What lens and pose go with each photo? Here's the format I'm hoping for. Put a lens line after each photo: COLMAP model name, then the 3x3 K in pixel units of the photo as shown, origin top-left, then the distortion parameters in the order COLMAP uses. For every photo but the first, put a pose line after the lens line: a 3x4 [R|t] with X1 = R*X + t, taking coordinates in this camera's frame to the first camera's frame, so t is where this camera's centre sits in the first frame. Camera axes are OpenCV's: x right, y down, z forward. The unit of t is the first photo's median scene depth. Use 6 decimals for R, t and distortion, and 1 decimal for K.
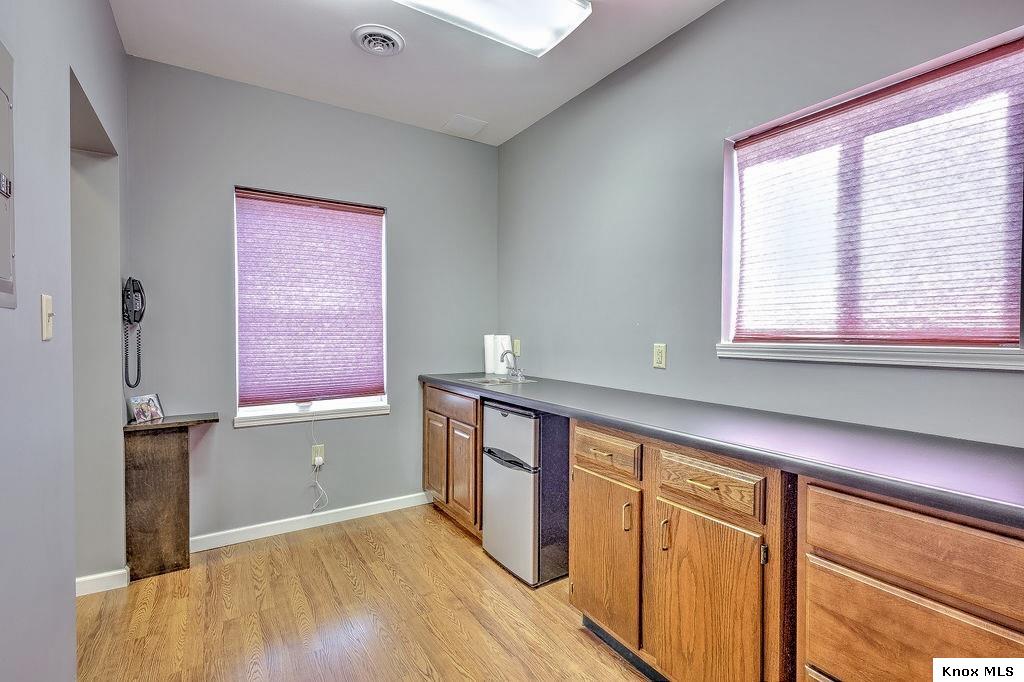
lens RADIAL K [[472.5, 0, 512.4], [0, 472.5, 338.4], [0, 0, 1]] dist [0.001344, -0.000050]
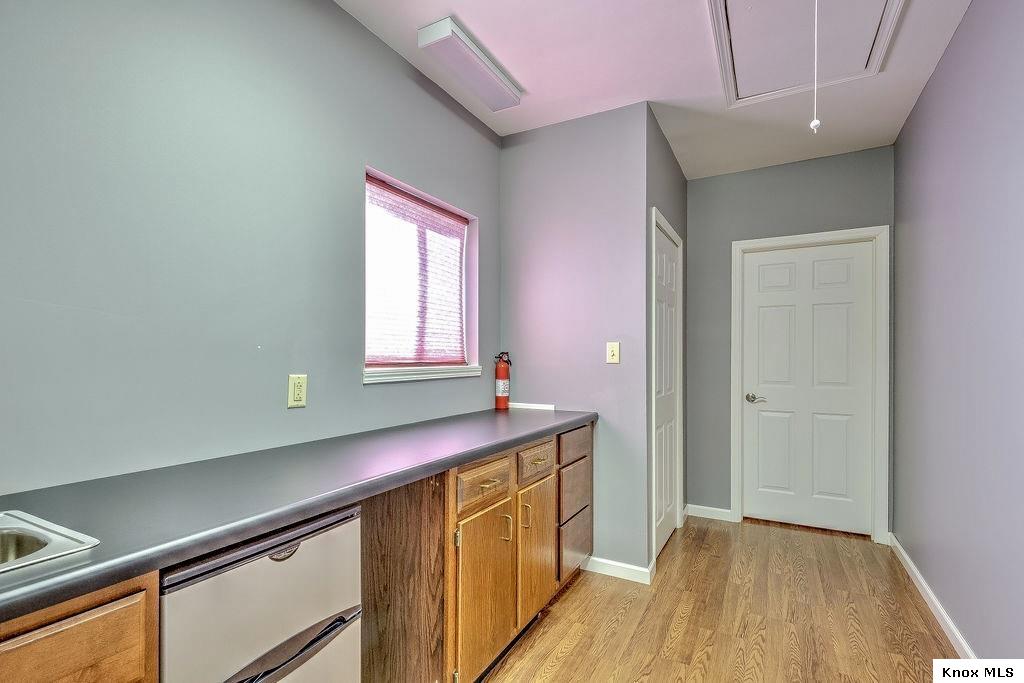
lens RADIAL K [[478.3, 0, 511.1], [0, 478.3, 355.2], [0, 0, 1]] dist [0.000136, -0.000036]
pose [[-0.483400, -0.000209, 0.875400, -0.704099], [0.009553, 0.999939, 0.005514, -0.027793], [-0.875348, 0.011029, -0.483368, 1.466523]]
